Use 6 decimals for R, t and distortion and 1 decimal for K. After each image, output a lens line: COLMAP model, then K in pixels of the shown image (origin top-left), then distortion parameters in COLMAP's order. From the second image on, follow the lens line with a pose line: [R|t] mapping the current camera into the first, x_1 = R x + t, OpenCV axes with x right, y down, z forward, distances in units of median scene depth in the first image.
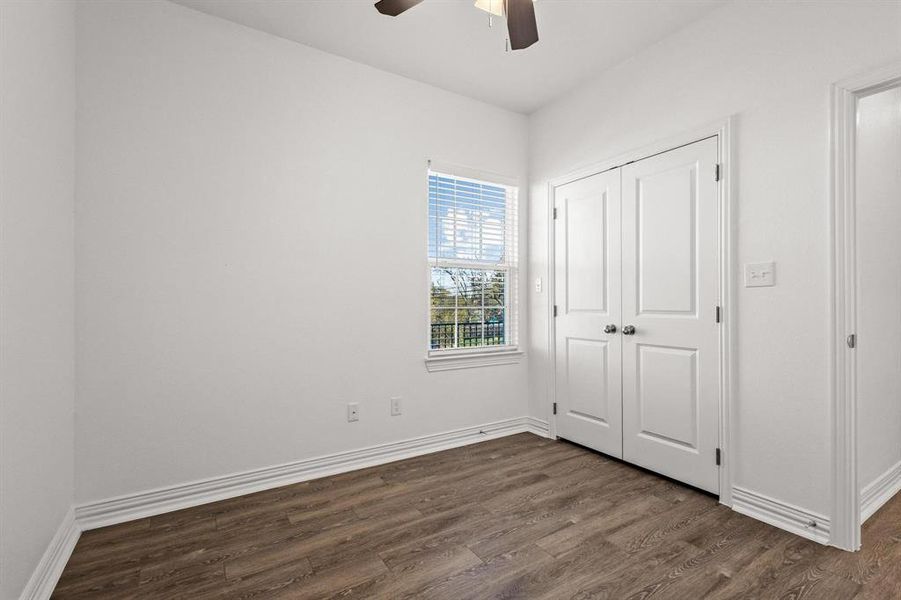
lens RADIAL K [[411.3, 0, 453.4], [0, 411.3, 297.2], [0, 0, 1]] dist [0.001253, -0.001318]
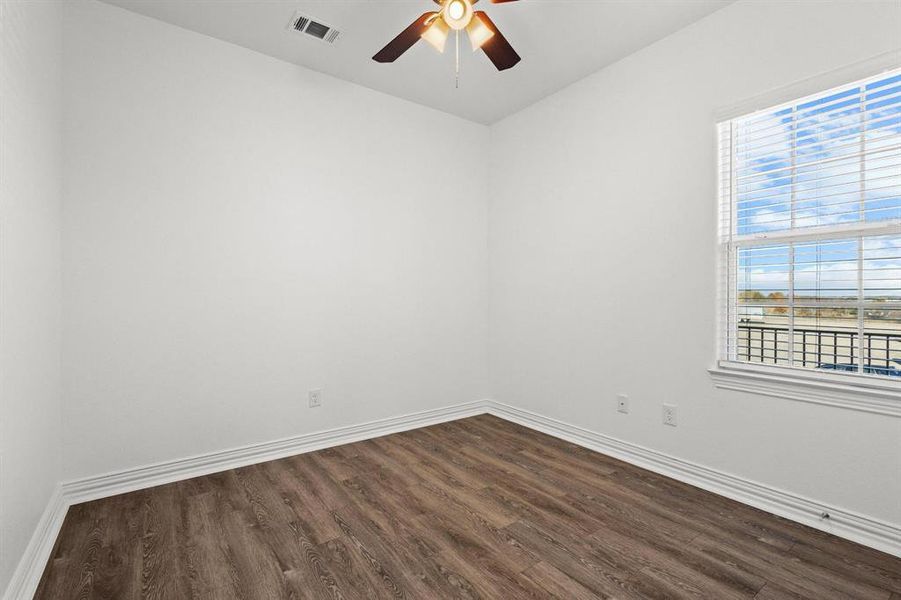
lens RADIAL K [[411.3, 0, 445.2], [0, 411.3, 291.5], [0, 0, 1]] dist [0.001253, -0.001318]
pose [[0.055503, -0.007290, -0.998432, 0.873580], [0.012985, 0.999894, -0.006579, 0.003441], [0.998374, -0.012600, 0.055592, 0.589258]]
